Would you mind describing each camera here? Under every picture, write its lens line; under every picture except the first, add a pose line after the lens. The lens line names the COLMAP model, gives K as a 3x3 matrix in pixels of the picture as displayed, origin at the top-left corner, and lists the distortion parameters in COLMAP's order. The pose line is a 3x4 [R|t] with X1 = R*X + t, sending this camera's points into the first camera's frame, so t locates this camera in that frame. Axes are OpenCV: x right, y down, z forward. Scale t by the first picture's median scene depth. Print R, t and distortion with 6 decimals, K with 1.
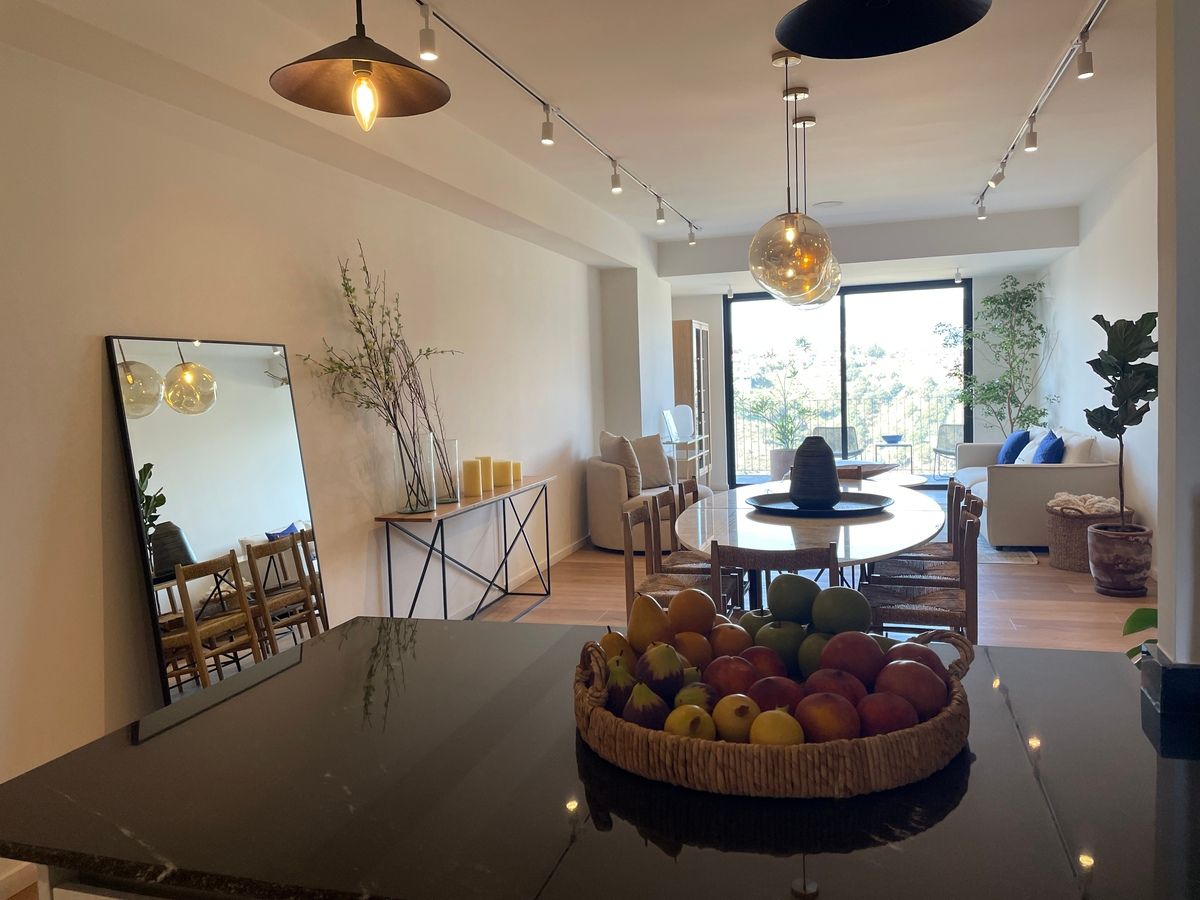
lens RADIAL K [[902.6, 0, 599.3], [0, 902.6, 447.2], [0, 0, 1]] dist [0.090289, -0.114942]
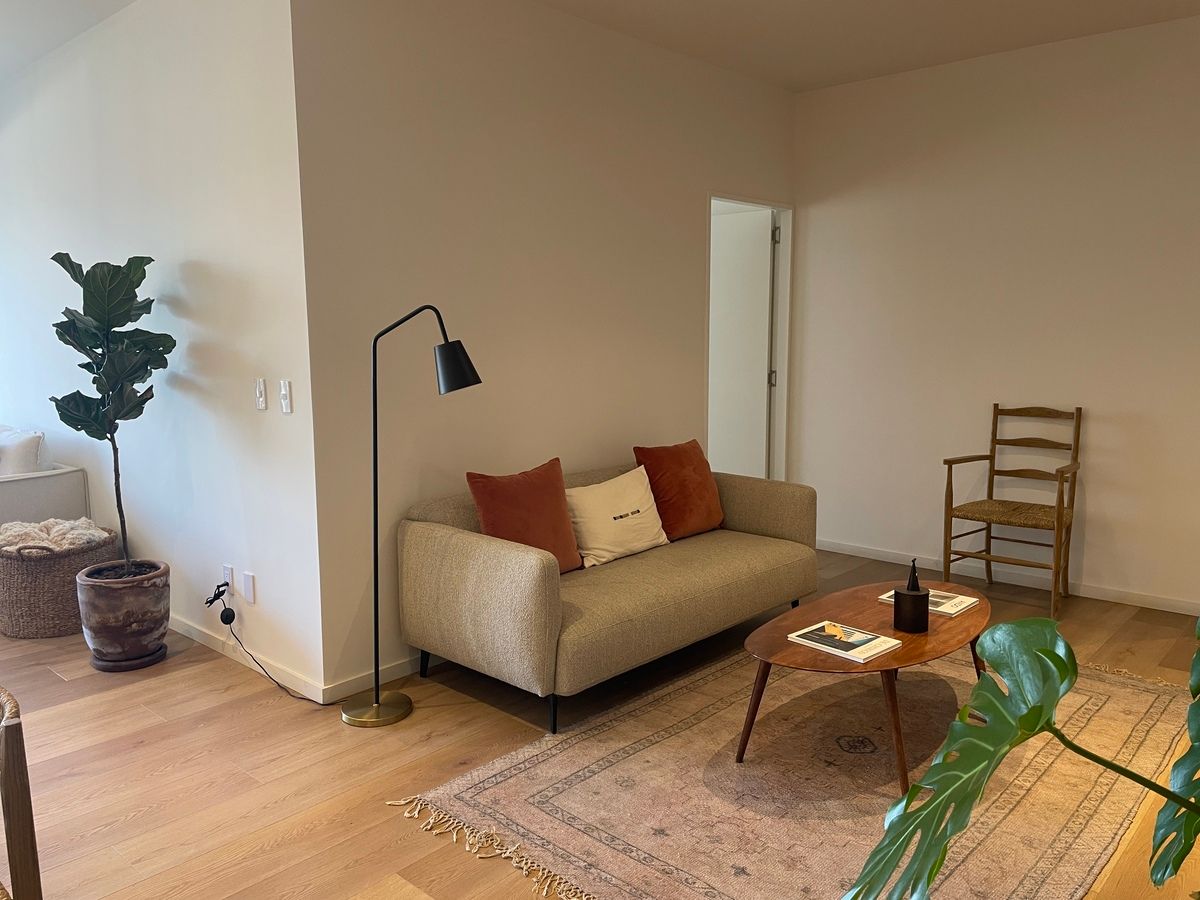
lens RADIAL K [[902.6, 0, 599.3], [0, 902.6, 447.2], [0, 0, 1]] dist [0.090289, -0.114942]
pose [[0.427150, -0.083281, 0.900337, 0.108816], [0.053315, 0.996336, 0.066867, -0.030155], [-0.902608, 0.019439, 0.430025, 0.382337]]
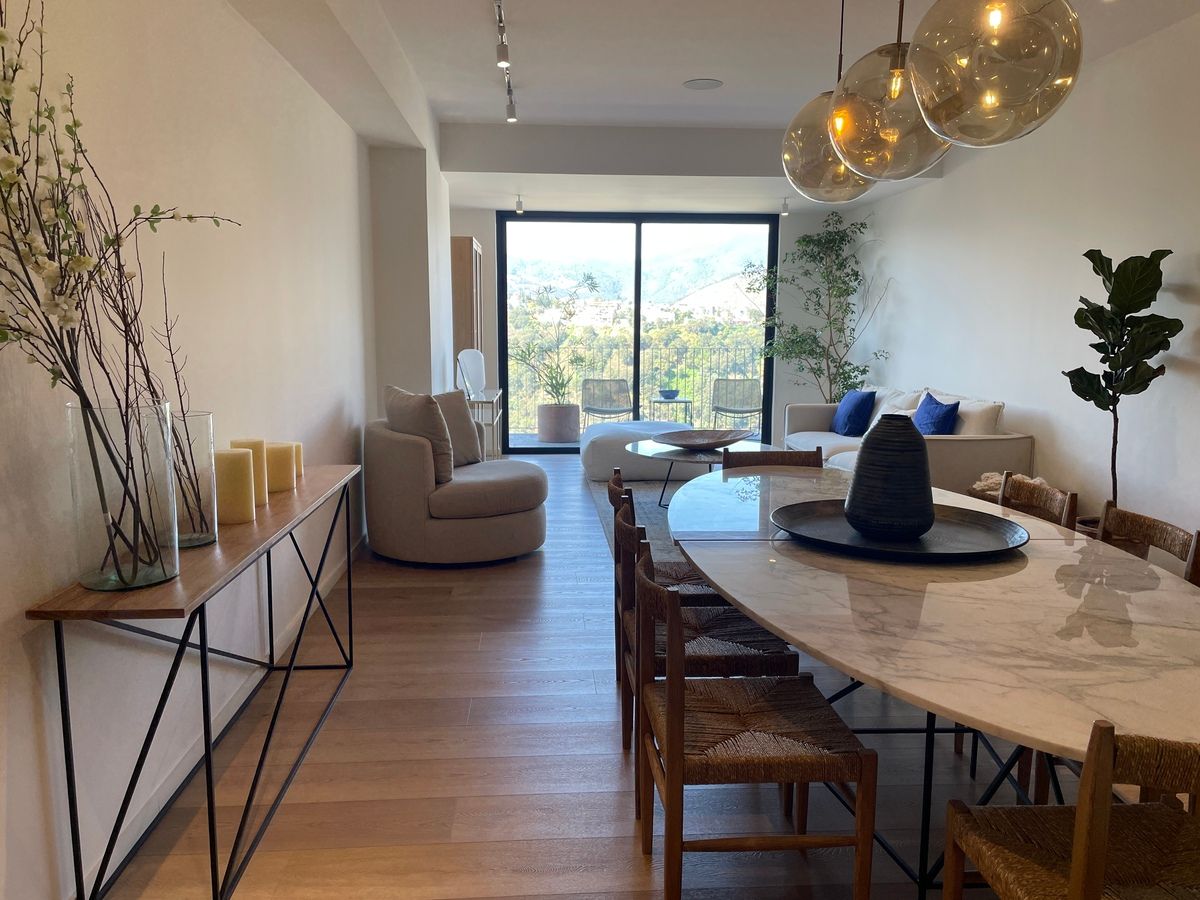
lens RADIAL K [[902.6, 0, 599.3], [0, 902.6, 447.2], [0, 0, 1]] dist [0.090289, -0.114942]
pose [[0.935544, -0.008643, 0.353106, -0.121335], [-0.013141, 0.998157, 0.059250, -0.019141], [-0.352967, -0.060071, 0.933705, 0.422705]]
